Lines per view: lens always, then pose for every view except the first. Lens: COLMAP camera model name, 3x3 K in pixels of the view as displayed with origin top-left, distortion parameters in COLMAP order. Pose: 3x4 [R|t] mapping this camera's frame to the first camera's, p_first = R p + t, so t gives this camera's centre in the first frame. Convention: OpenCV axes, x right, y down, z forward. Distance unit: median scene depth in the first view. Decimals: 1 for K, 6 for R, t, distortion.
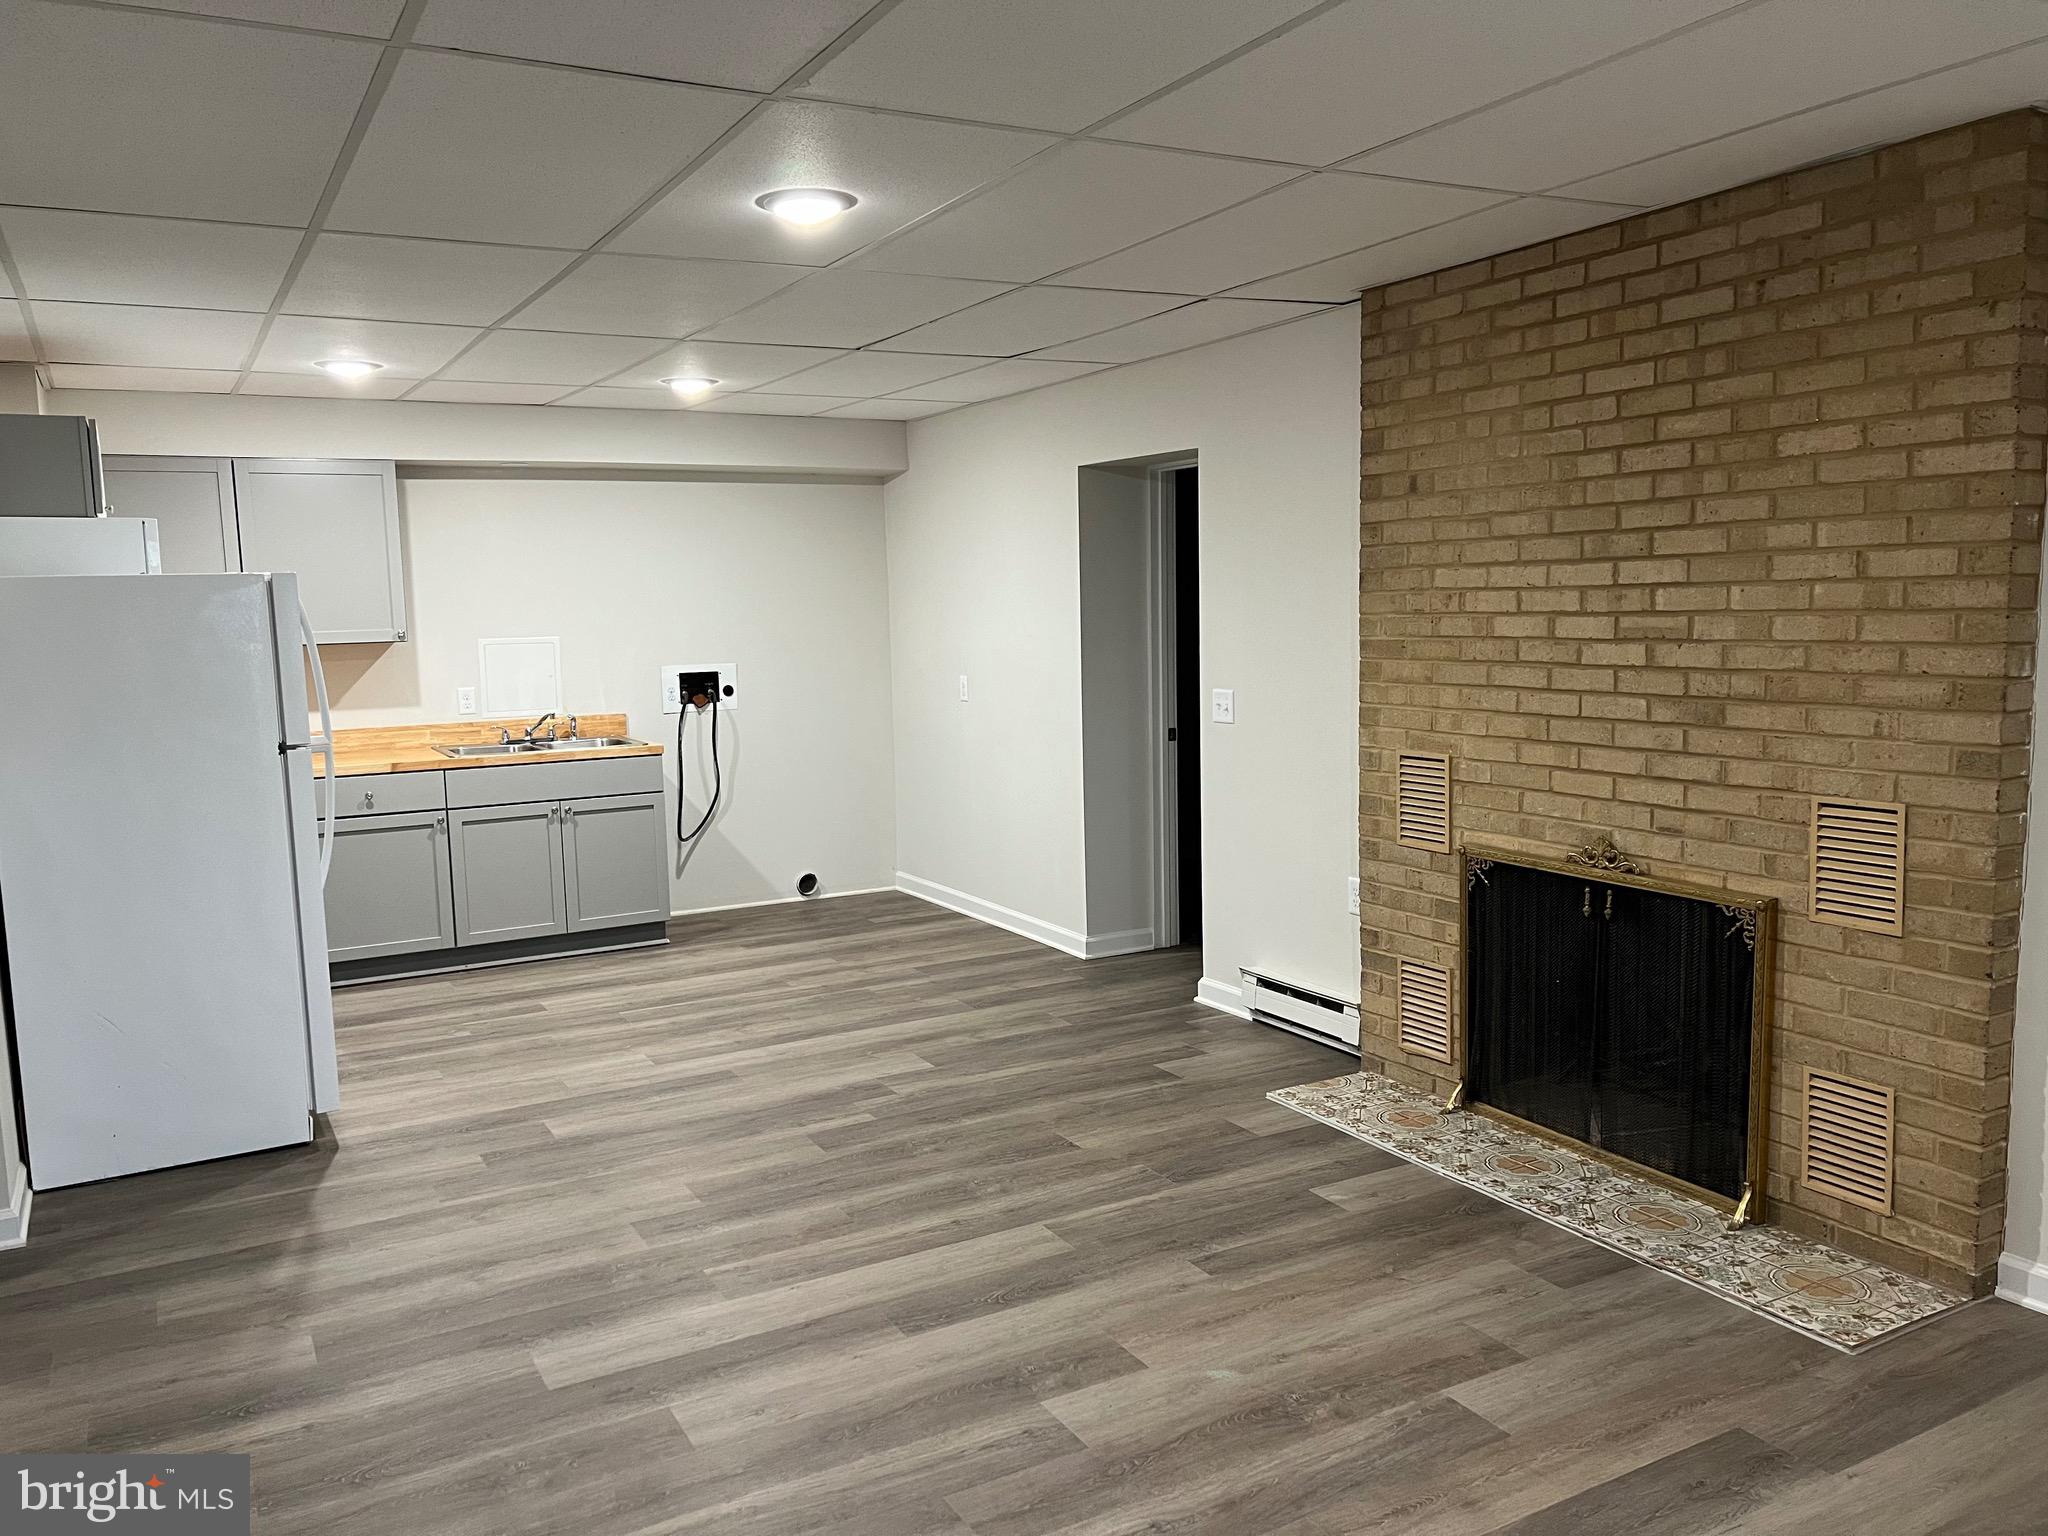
lens RADIAL K [[1561.9, 0, 1024.0], [0, 1561.9, 768.0], [0, 0, 1]] dist [-0.015544, -0.003727]
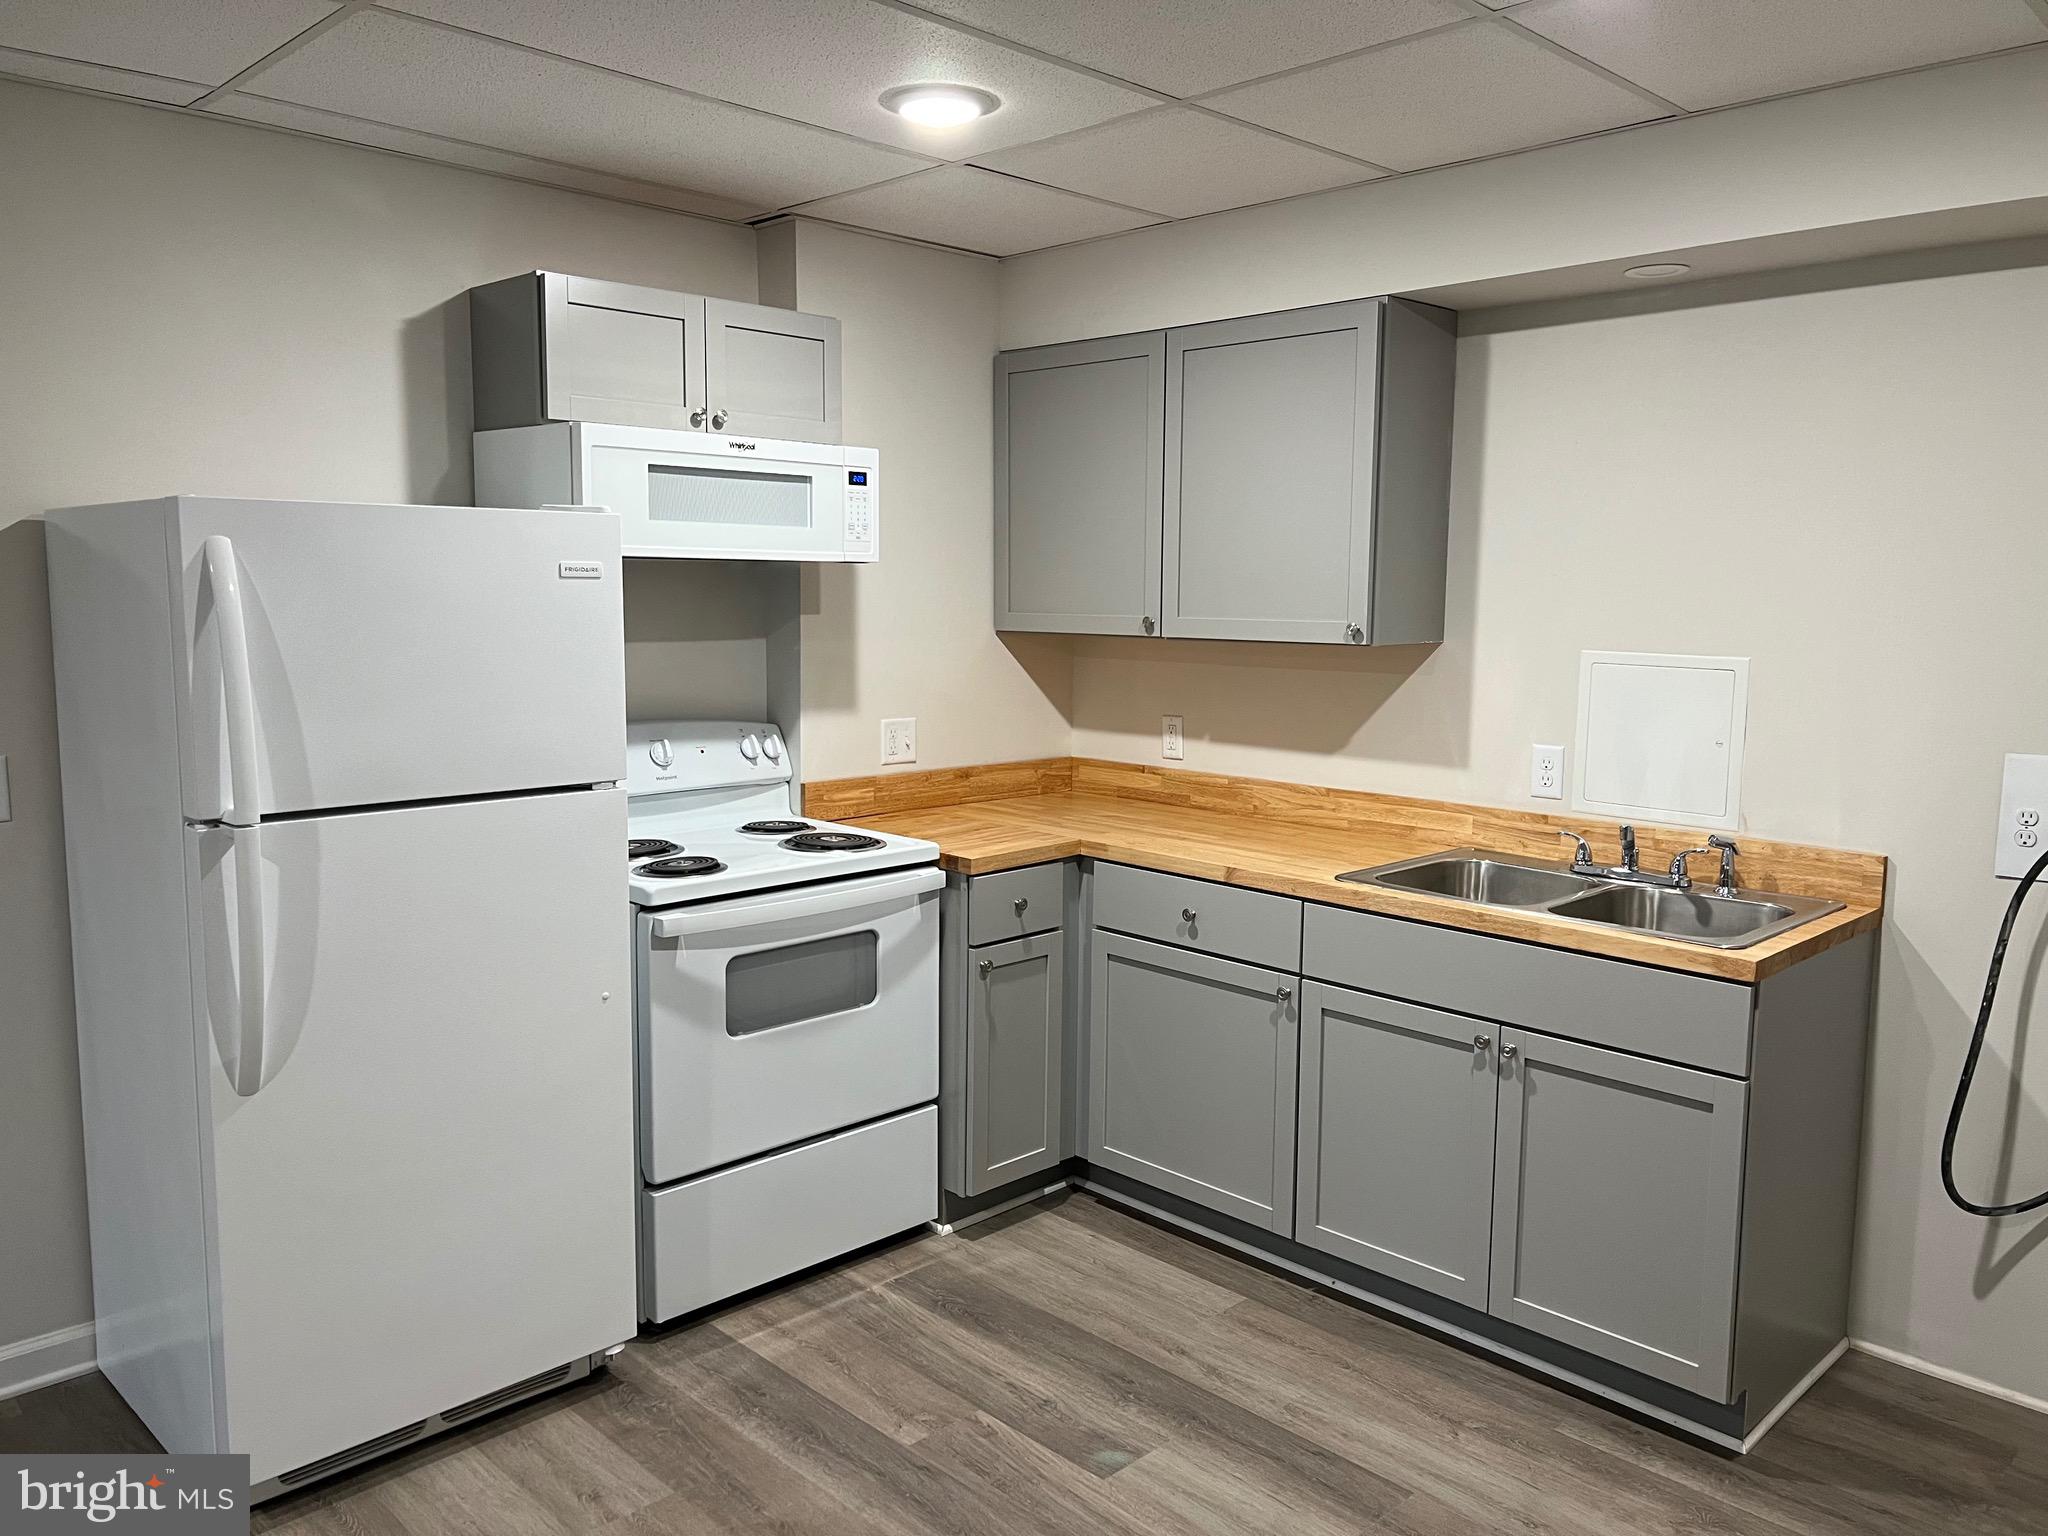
lens RADIAL K [[1528.8, 0, 1021.8], [0, 1528.8, 746.5], [0, 0, 1]] dist [-0.009912, -0.005922]
pose [[0.257695, 0.127746, -0.957744, 0.076224], [-0.127240, 0.987076, 0.097422, -0.086363], [0.957812, 0.096758, 0.270619, 0.787014]]
